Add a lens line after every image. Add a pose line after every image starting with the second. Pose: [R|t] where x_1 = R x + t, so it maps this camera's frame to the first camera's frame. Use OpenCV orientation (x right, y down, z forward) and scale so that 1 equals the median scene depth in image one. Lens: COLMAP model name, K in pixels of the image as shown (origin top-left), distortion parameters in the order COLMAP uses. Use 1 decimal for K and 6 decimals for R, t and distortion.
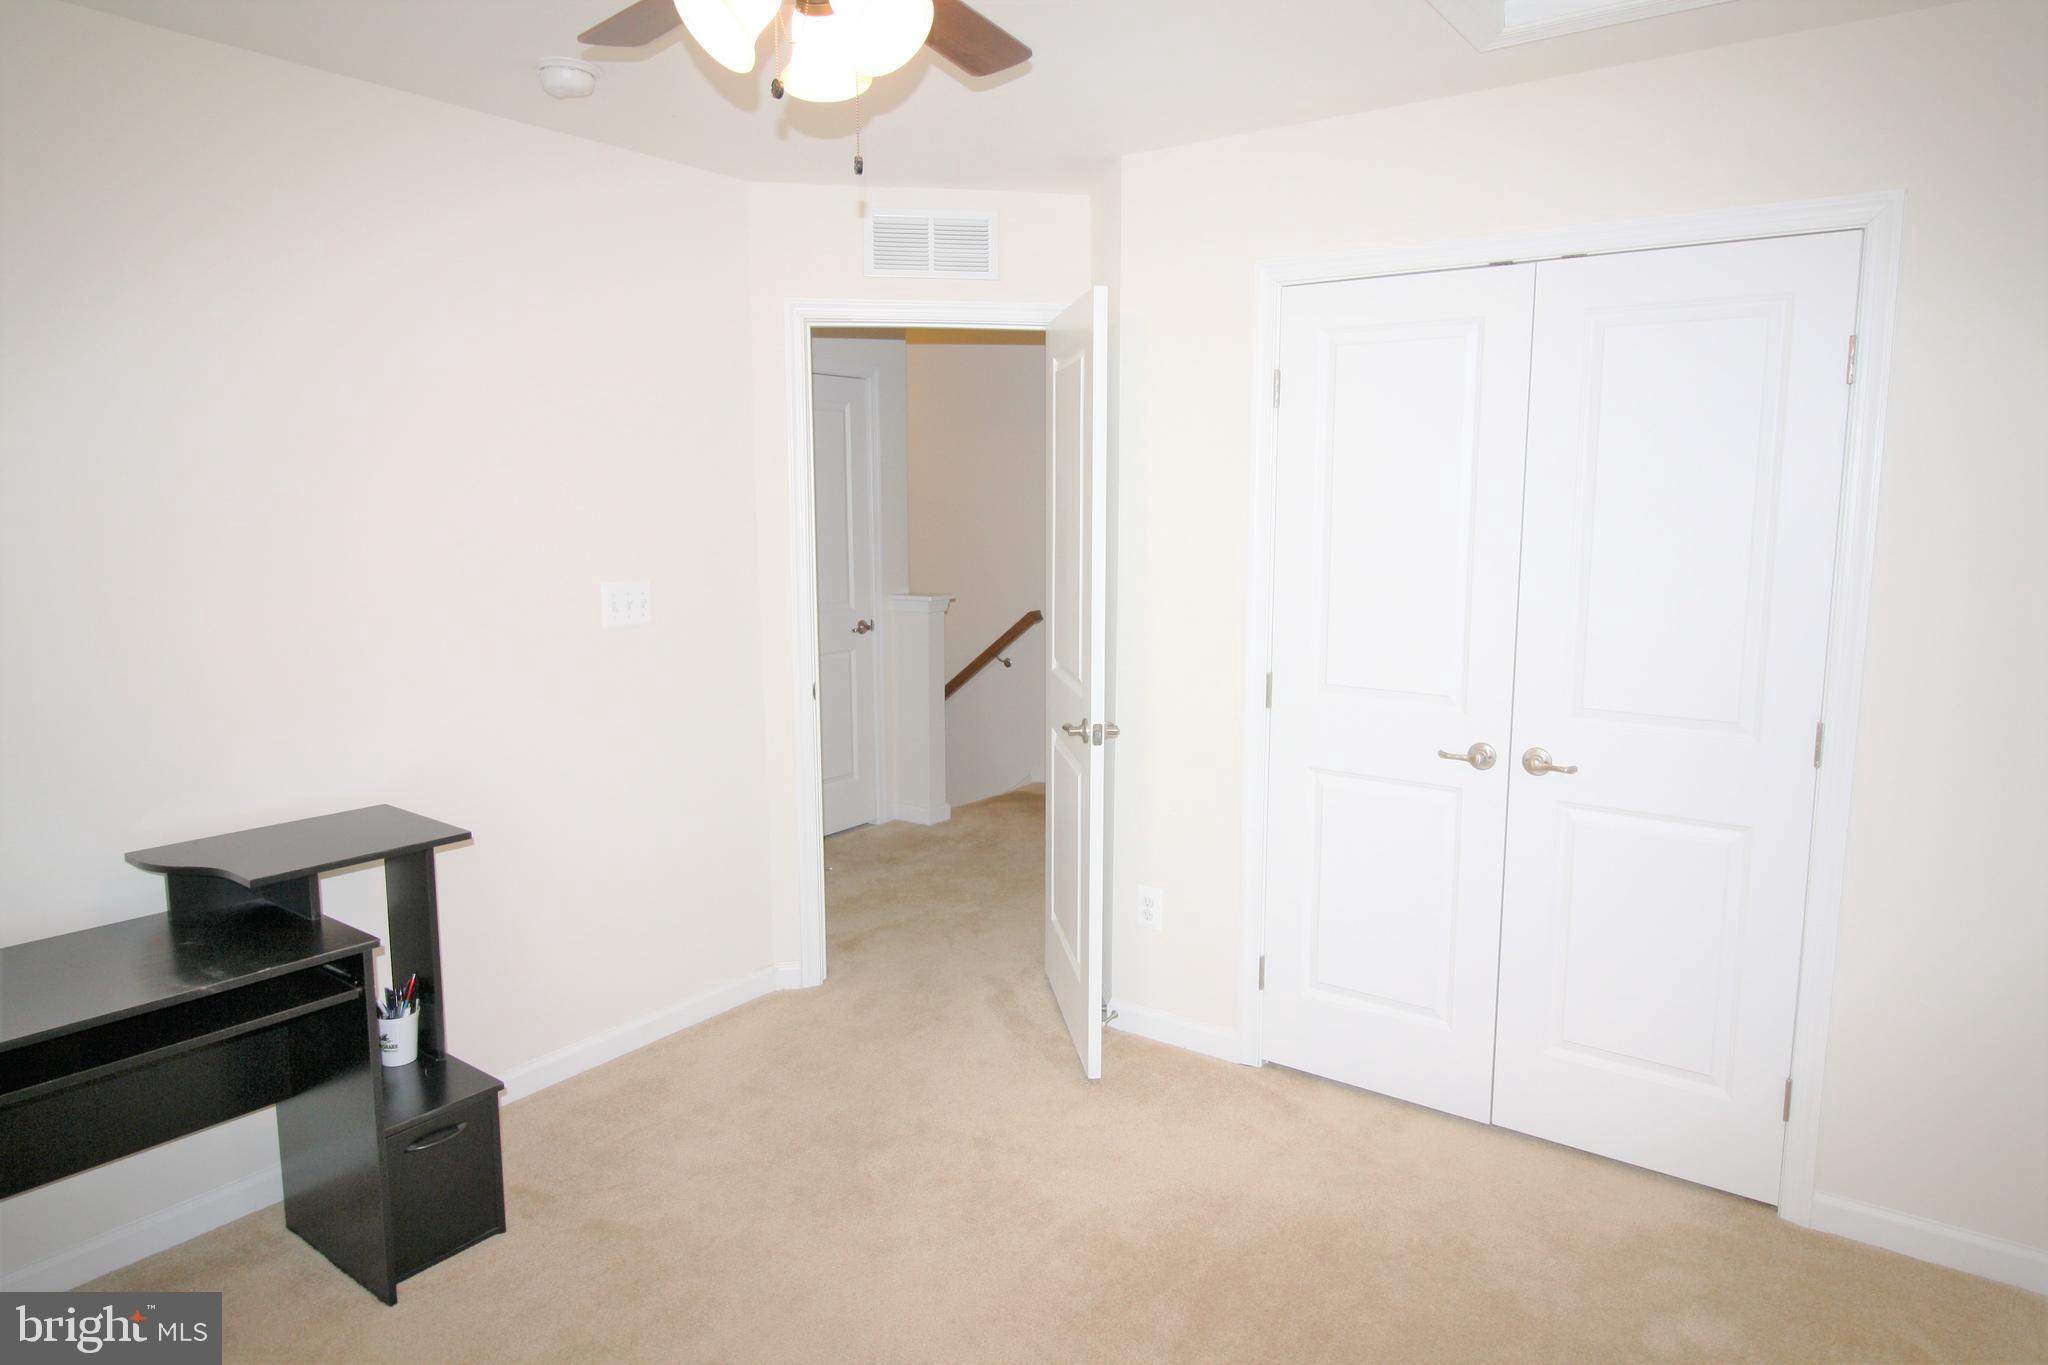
lens RADIAL K [[1242.0, 0, 1024.3], [0, 1242.0, 673.0], [0, 0, 1]] dist [0.003210, -0.006678]
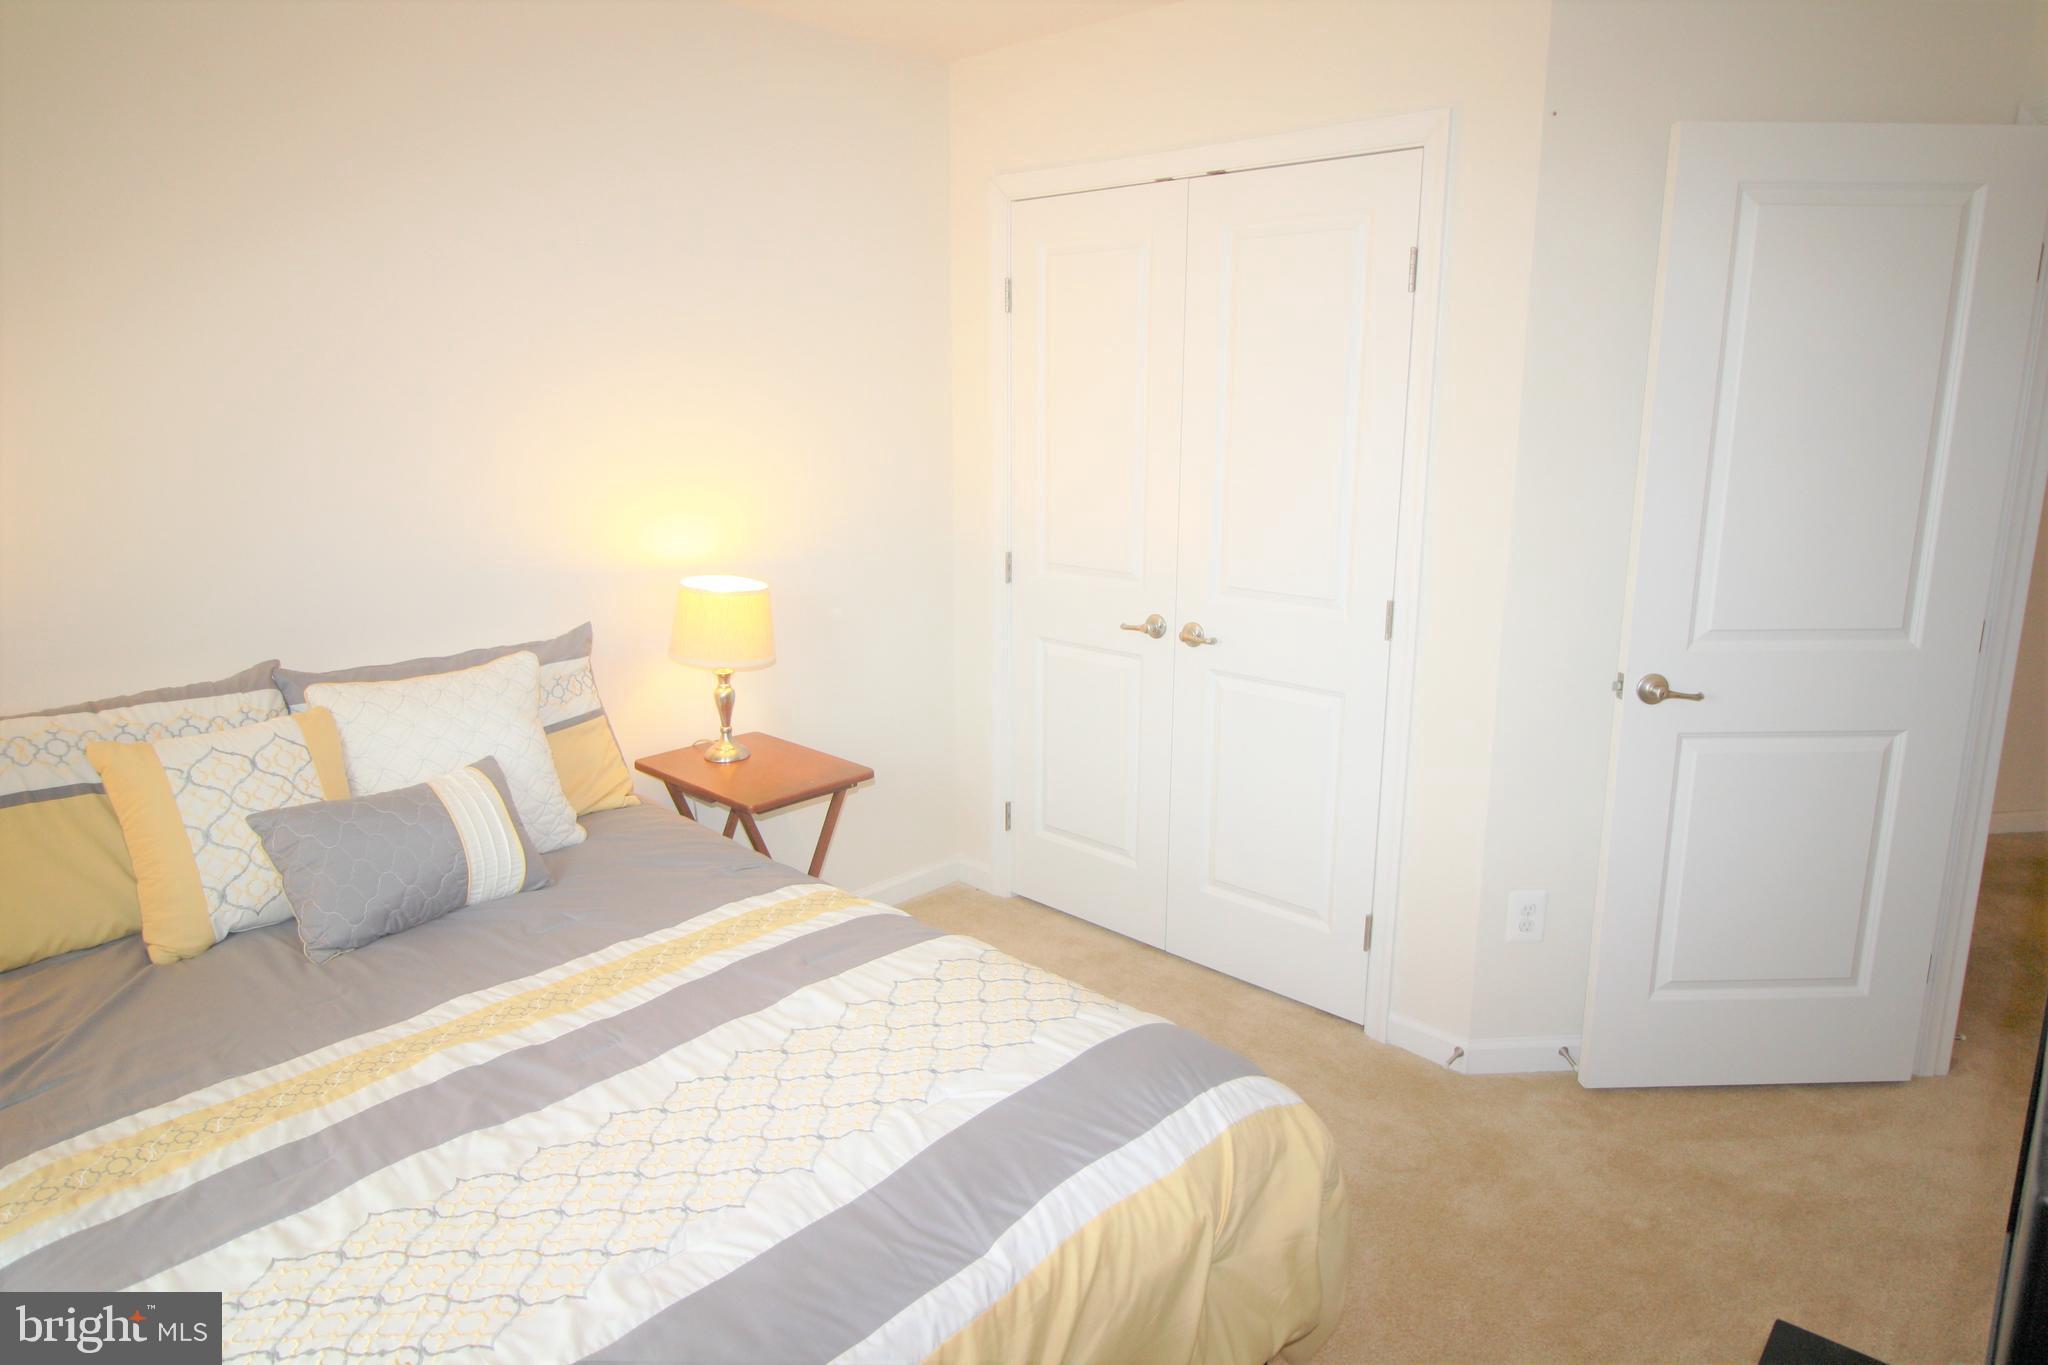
lens RADIAL K [[1242.0, 0, 1021.8], [0, 1242.0, 687.9], [0, 0, 1]] dist [0.003210, -0.006678]
pose [[0.990600, 0.041007, -0.130502, 0.396705], [-0.029821, 0.995802, 0.086541, 0.026834], [0.133503, -0.081836, 0.987664, -0.137658]]
